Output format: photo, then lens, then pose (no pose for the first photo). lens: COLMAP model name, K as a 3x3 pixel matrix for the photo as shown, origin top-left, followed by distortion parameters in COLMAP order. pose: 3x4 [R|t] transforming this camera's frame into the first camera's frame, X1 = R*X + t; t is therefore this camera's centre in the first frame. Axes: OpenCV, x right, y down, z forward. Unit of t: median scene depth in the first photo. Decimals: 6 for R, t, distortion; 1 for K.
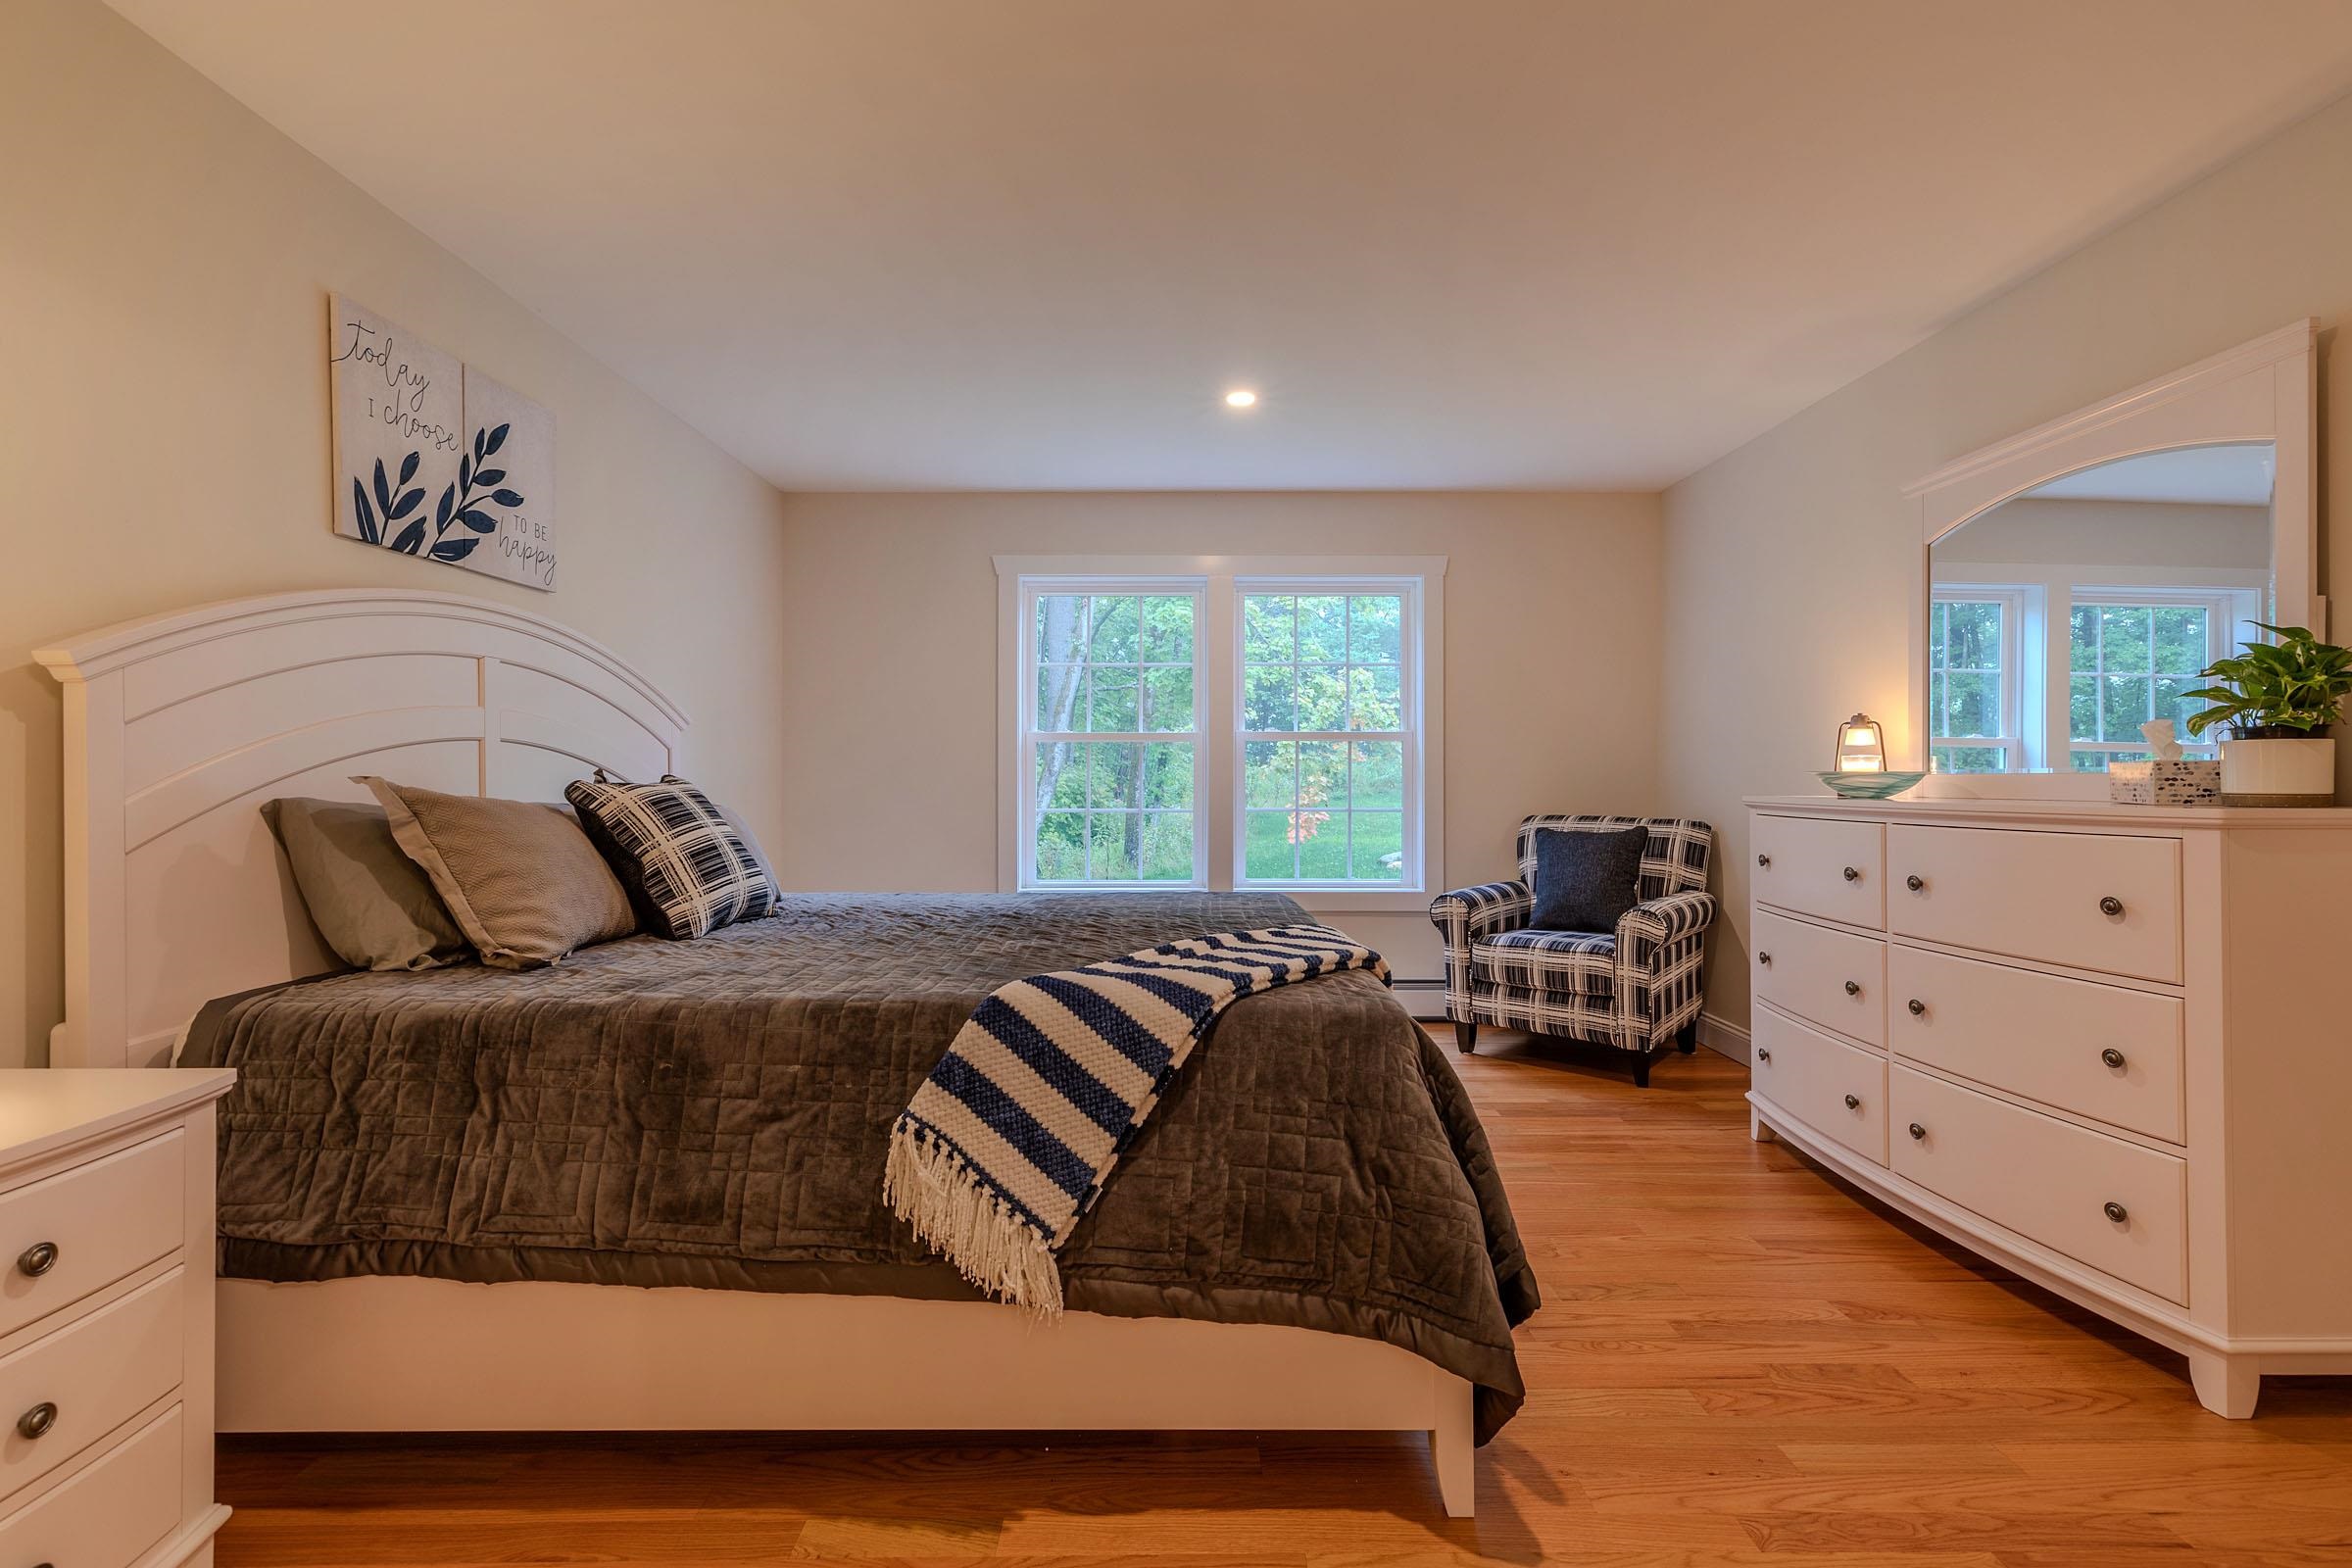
lens RADIAL K [[1065.3, 0, 1172.7], [0, 1065.3, 767.4], [0, 0, 1]] dist [0.007693, 0.000054]
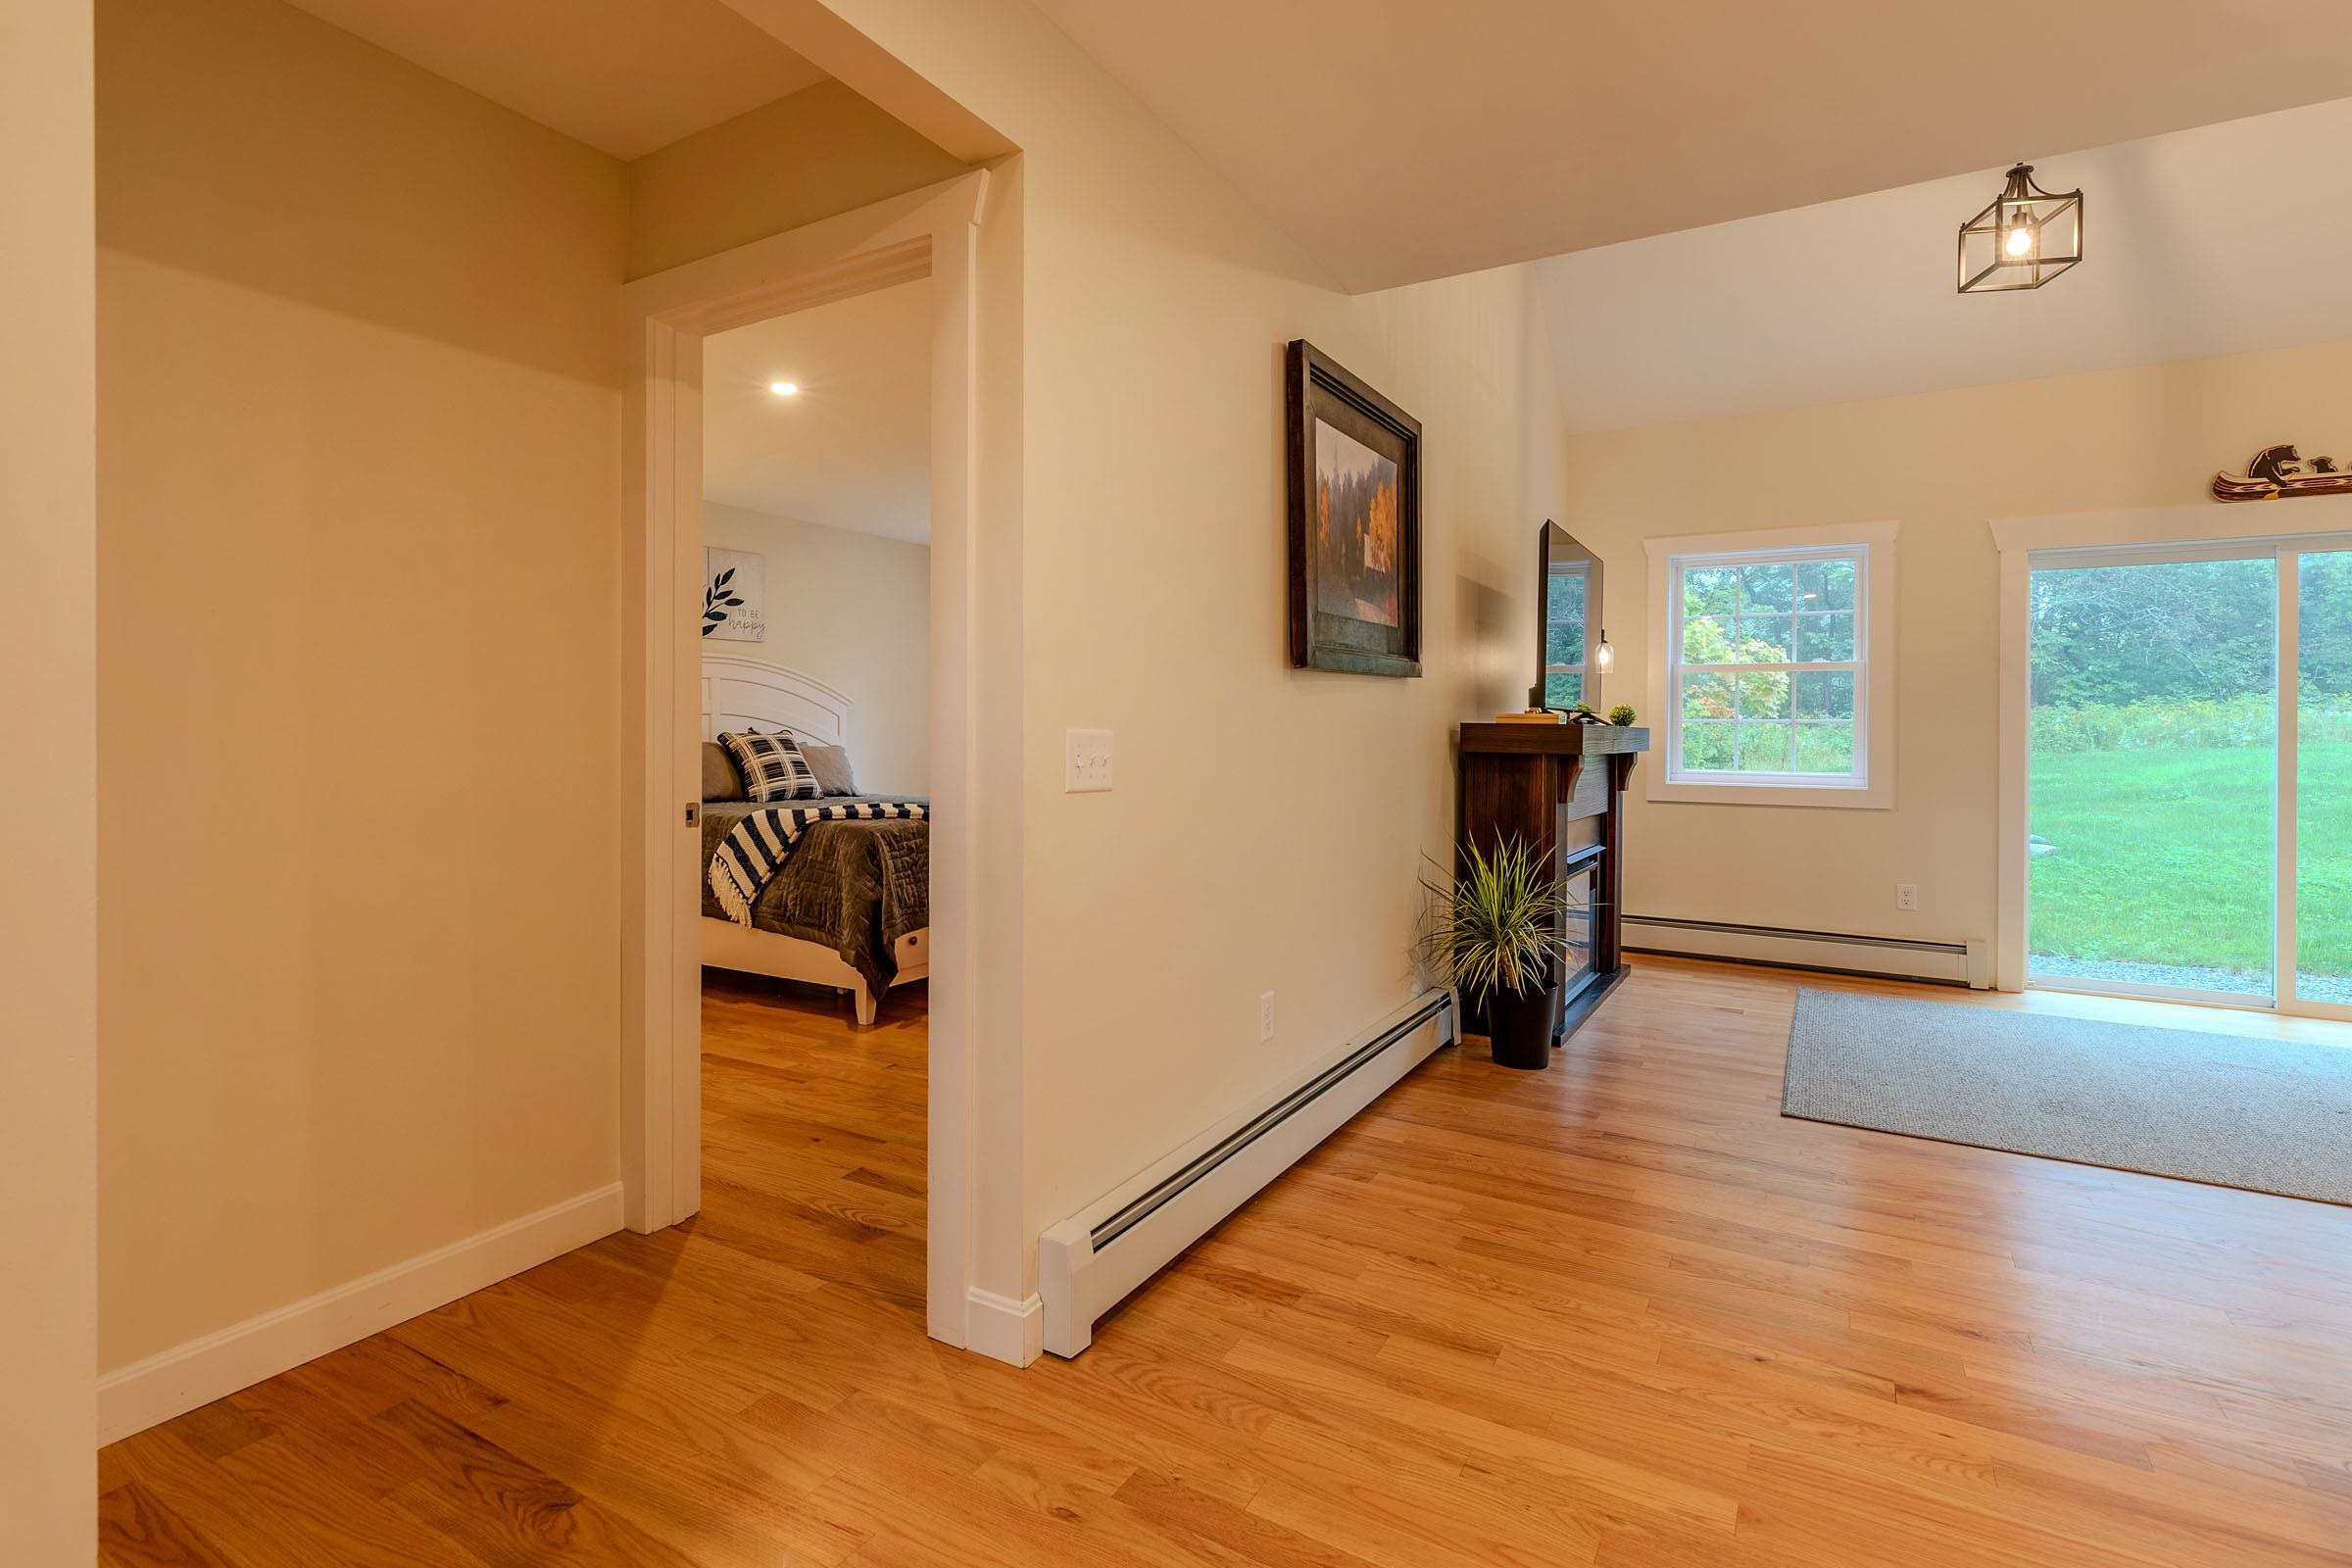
lens RADIAL K [[1138.8, 0, 1123.2], [0, 1138.8, 729.8], [0, 0, 1]] dist [0.005015, 0.000812]
pose [[0.847553, 0.003904, -0.530696, 1.402995], [-0.000812, 0.999981, 0.006061, -0.008479], [0.530710, -0.004706, 0.847540, -0.595949]]
